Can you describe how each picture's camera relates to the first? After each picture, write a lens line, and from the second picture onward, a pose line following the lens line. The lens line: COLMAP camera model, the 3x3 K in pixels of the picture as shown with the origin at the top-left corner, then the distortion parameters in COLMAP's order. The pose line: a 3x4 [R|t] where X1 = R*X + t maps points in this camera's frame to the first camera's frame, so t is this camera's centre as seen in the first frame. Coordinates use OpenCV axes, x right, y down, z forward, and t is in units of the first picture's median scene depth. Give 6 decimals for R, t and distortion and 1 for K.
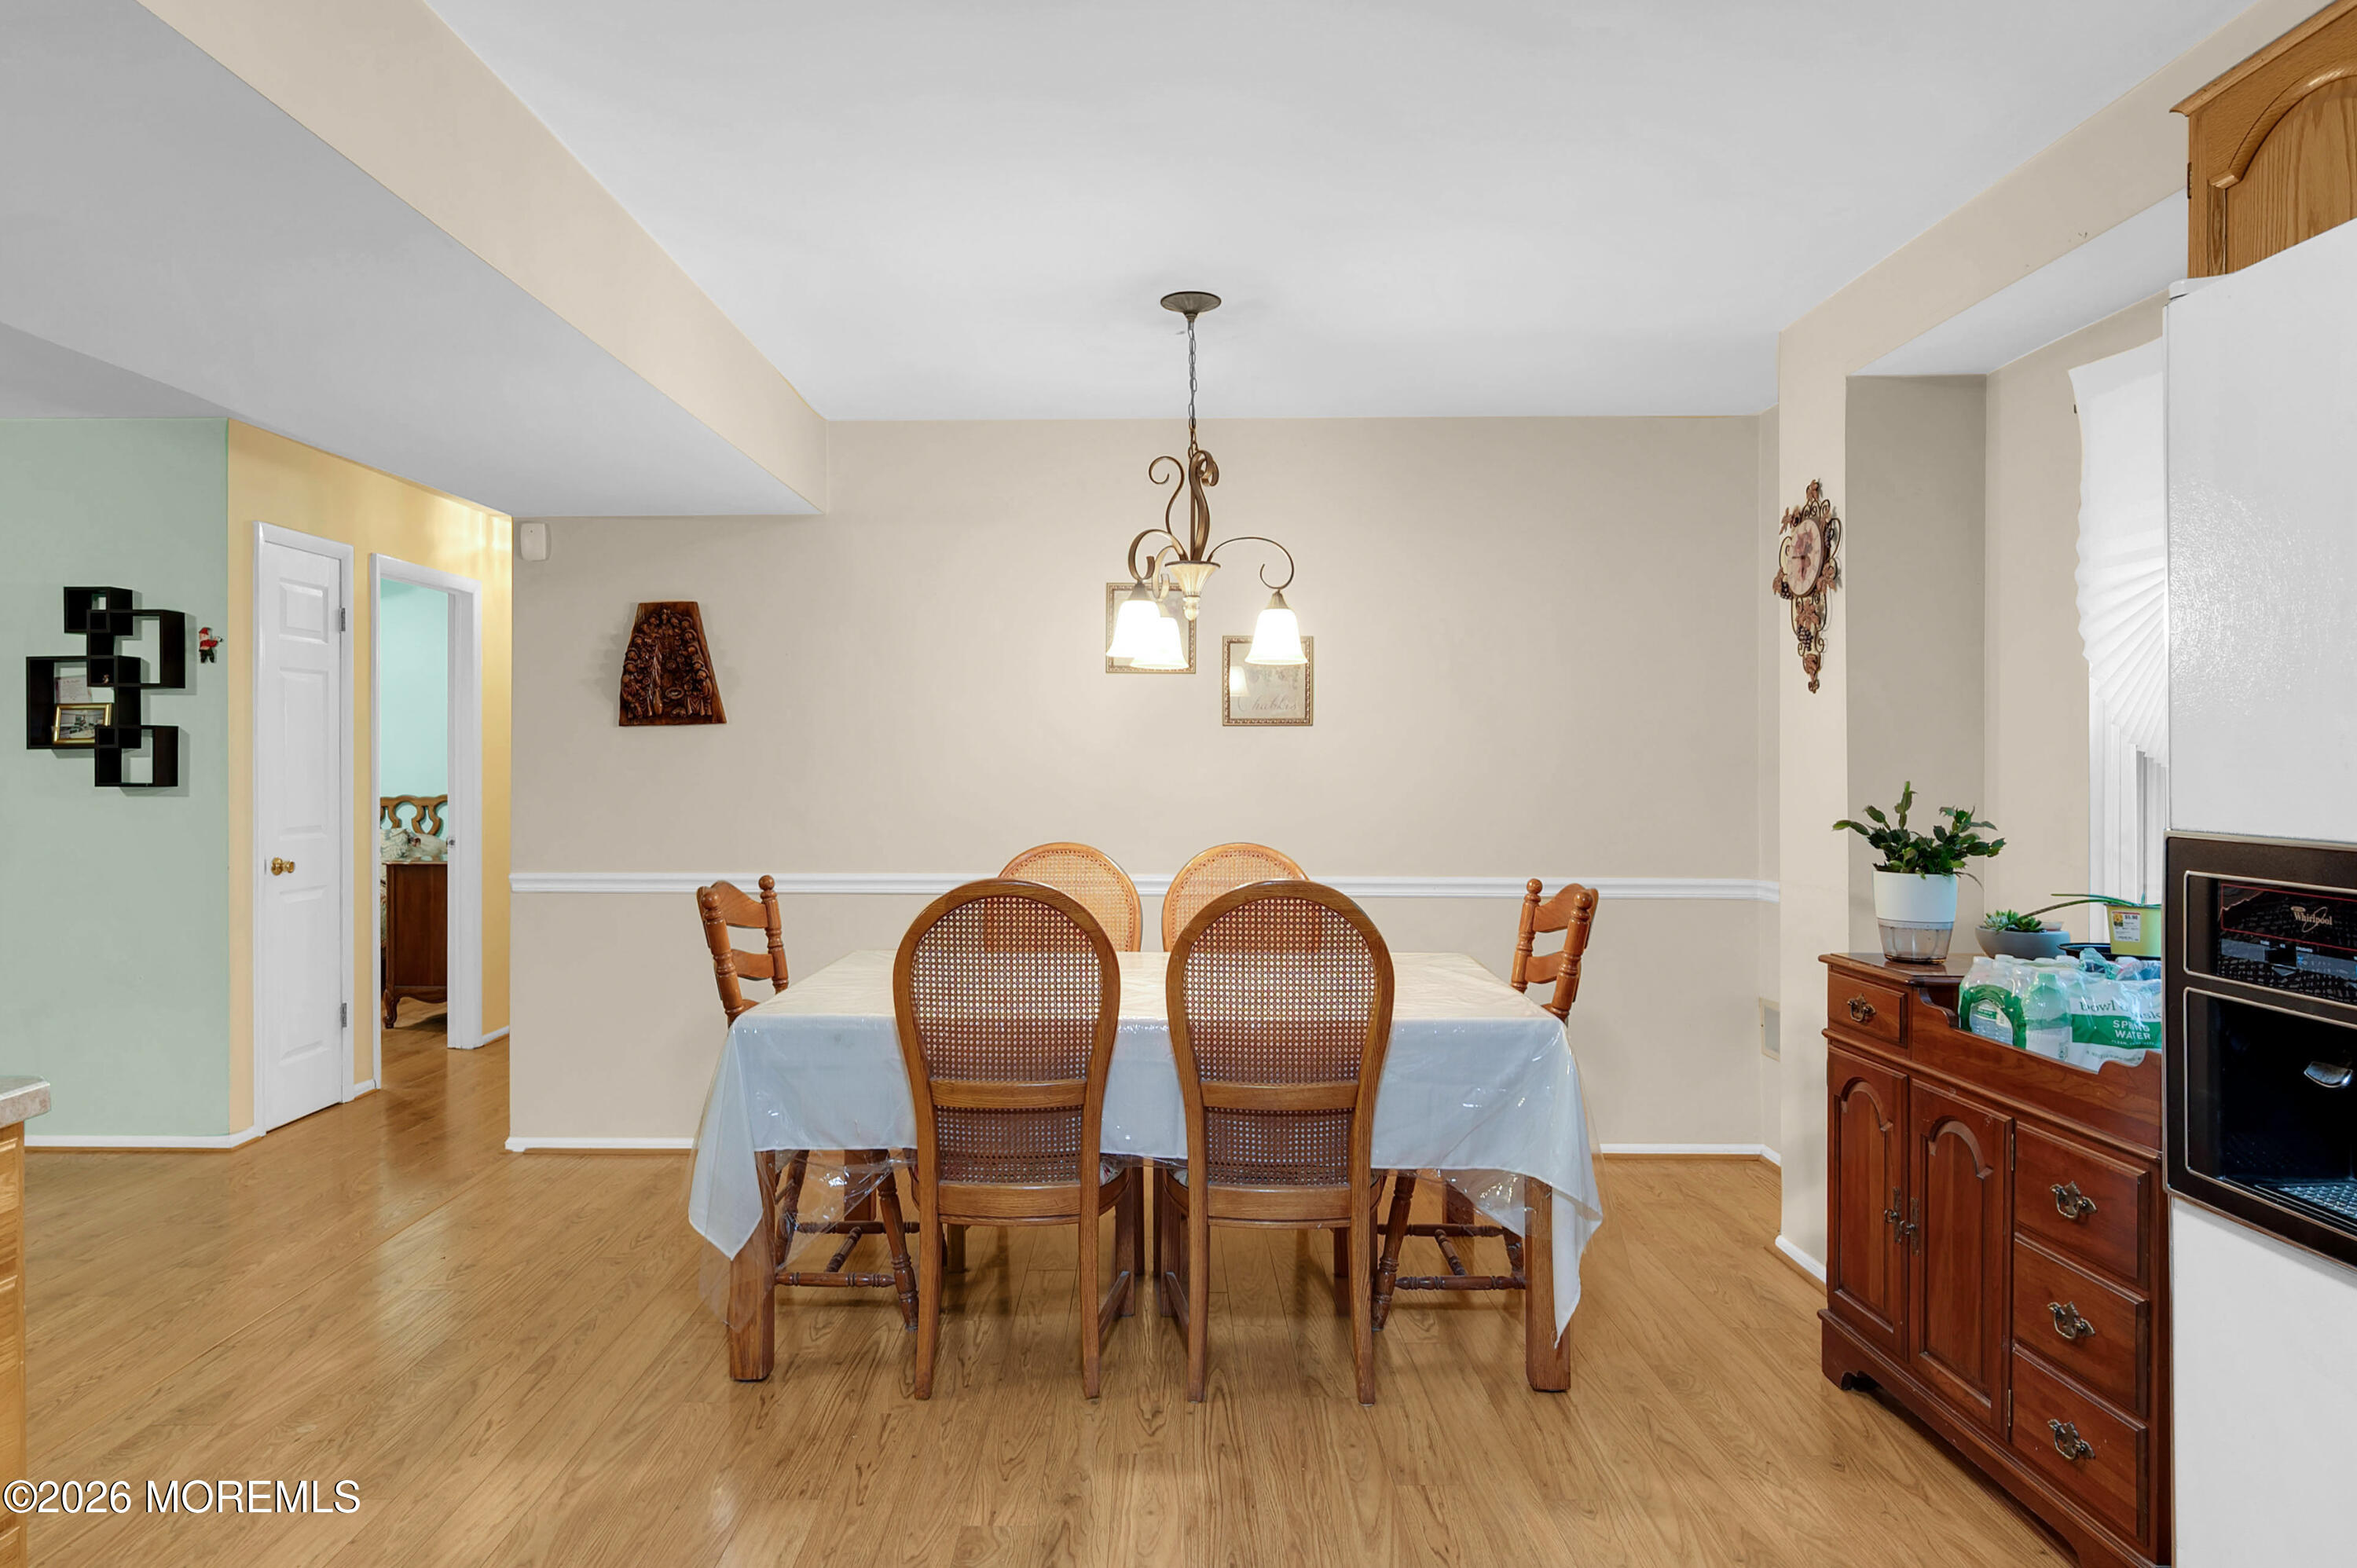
lens RADIAL K [[992.5, 0, 1142.1], [0, 992.5, 742.9], [0, 0, 1]] dist [0.001307, 0.000000]
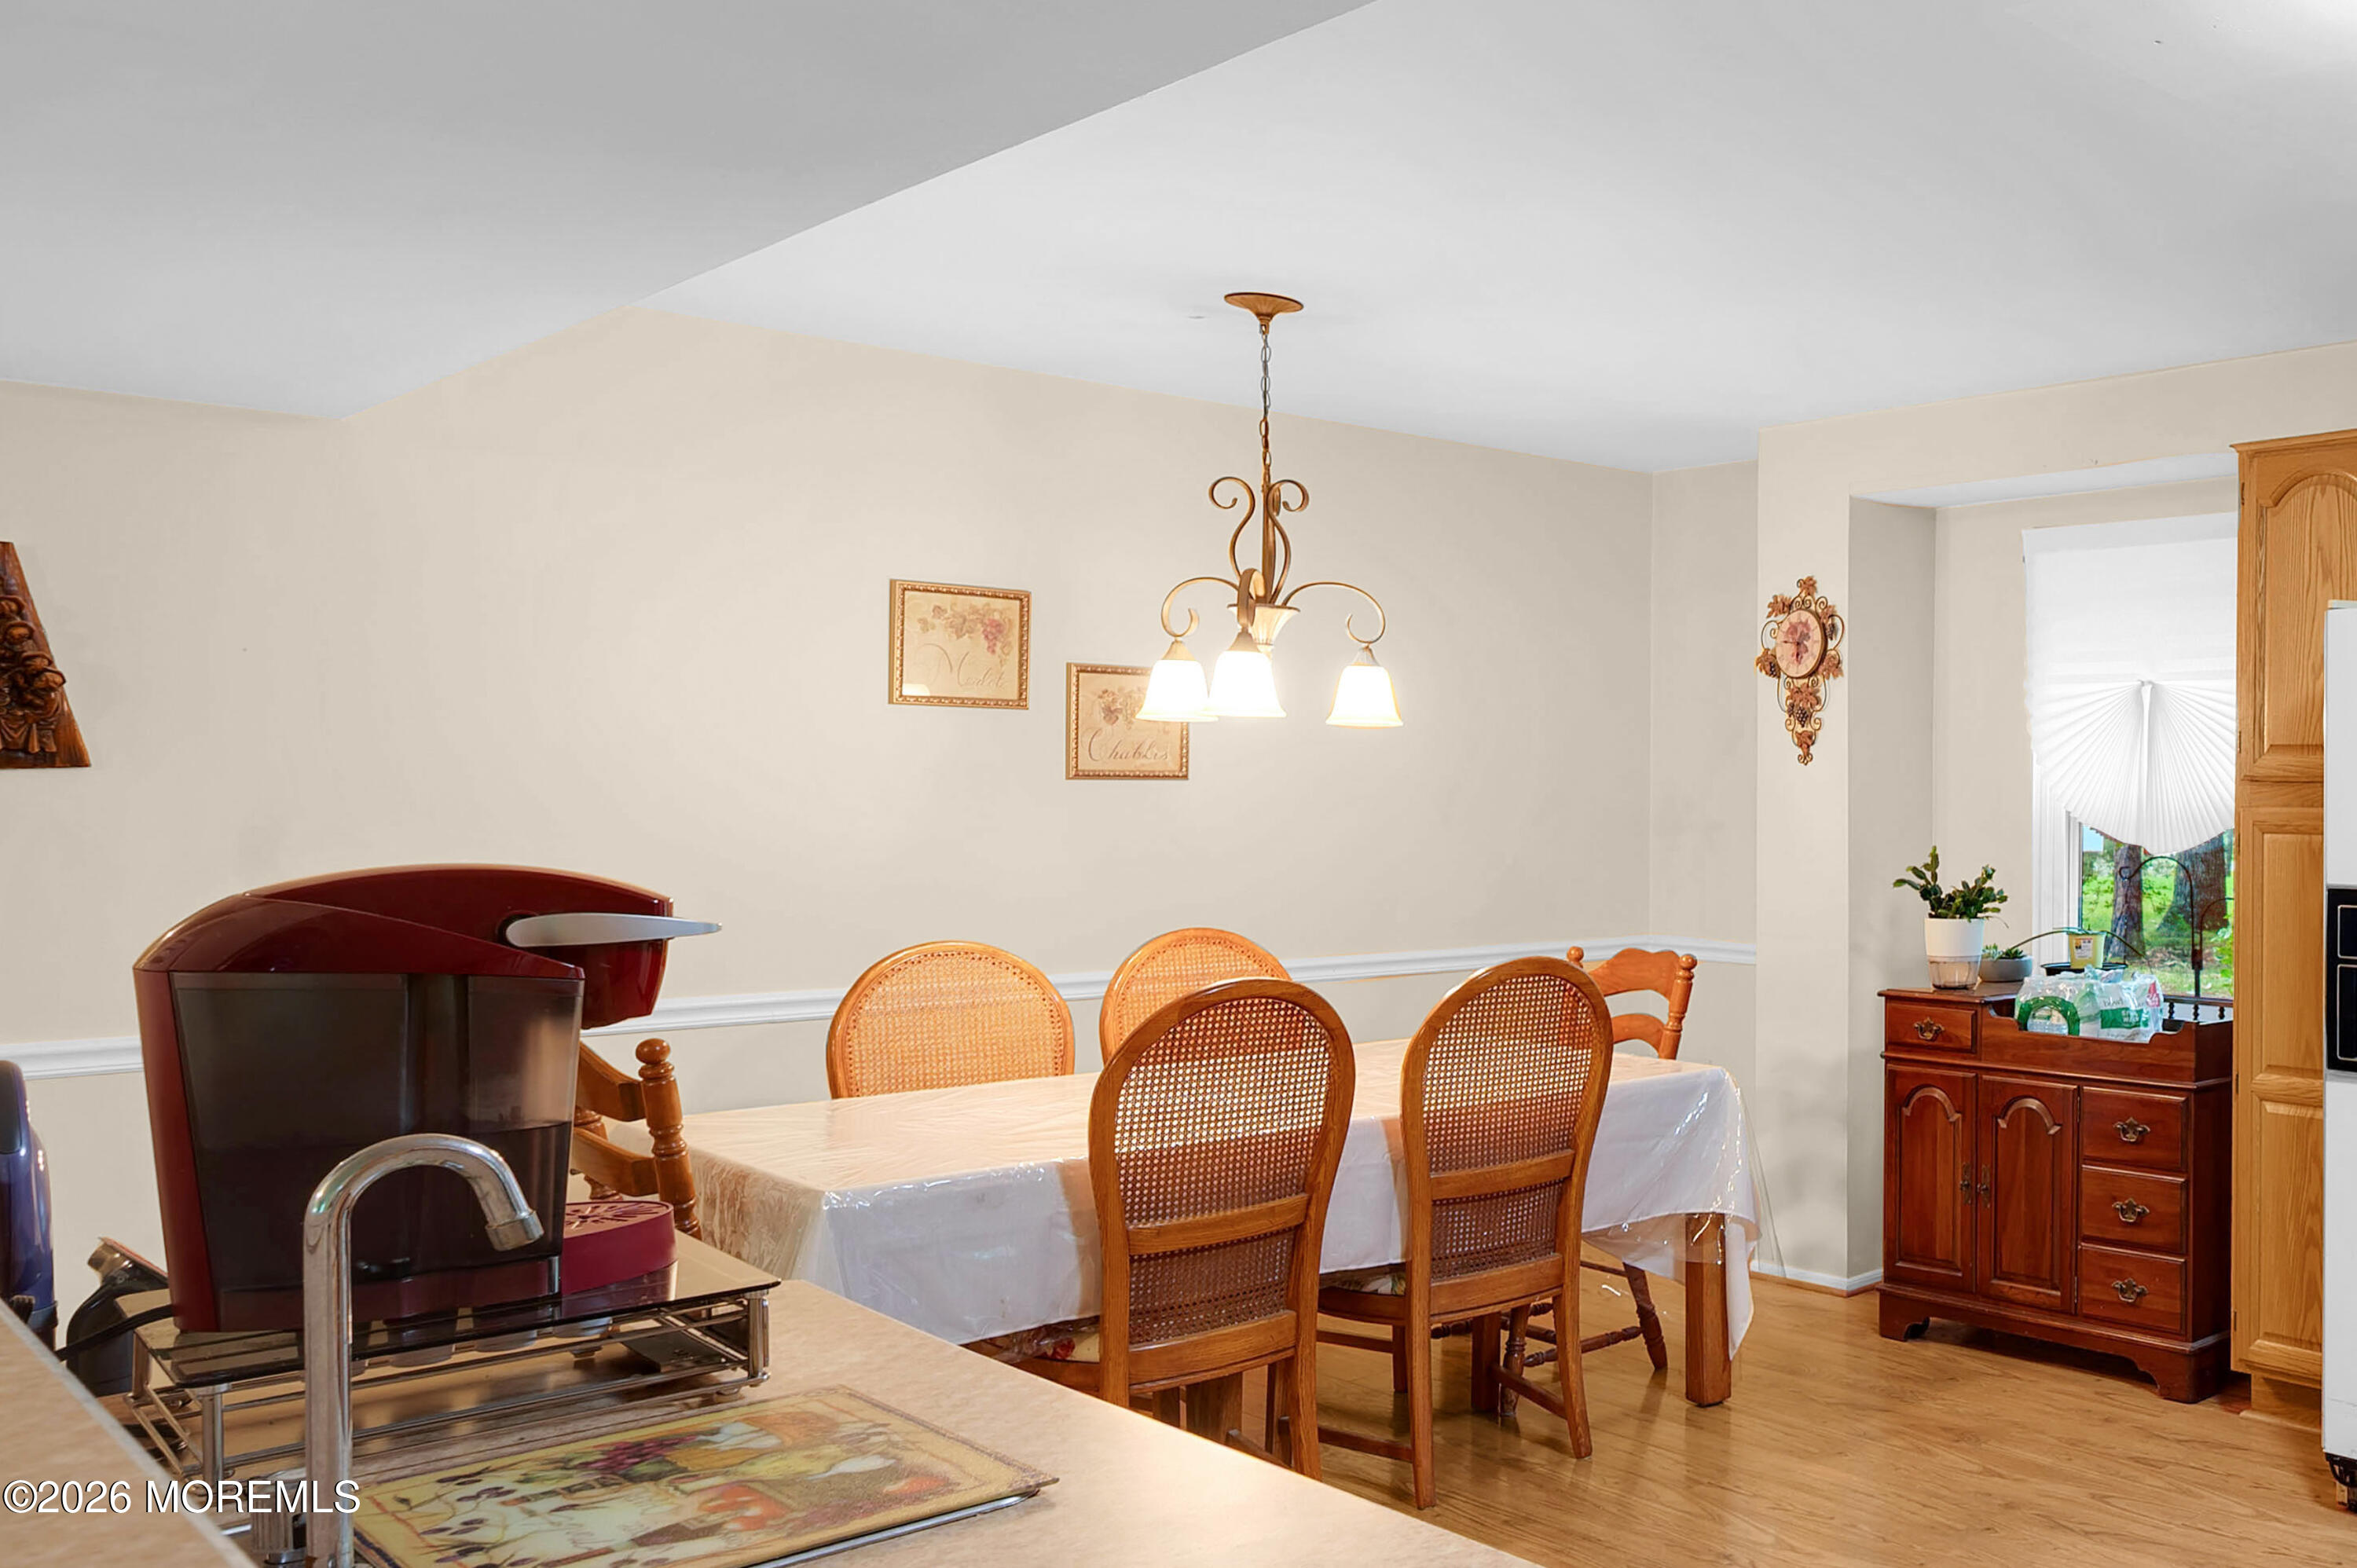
lens RADIAL K [[1572.8, 0, 1182.5], [0, 1572.8, 775.6], [0, 0, 1]] dist [-0.002119, 0.001047]
pose [[0.855206, -0.003256, 0.518279, -0.917096], [-0.000063, 0.999980, 0.006386, -0.053366], [-0.518289, -0.005494, 0.855188, -0.170266]]
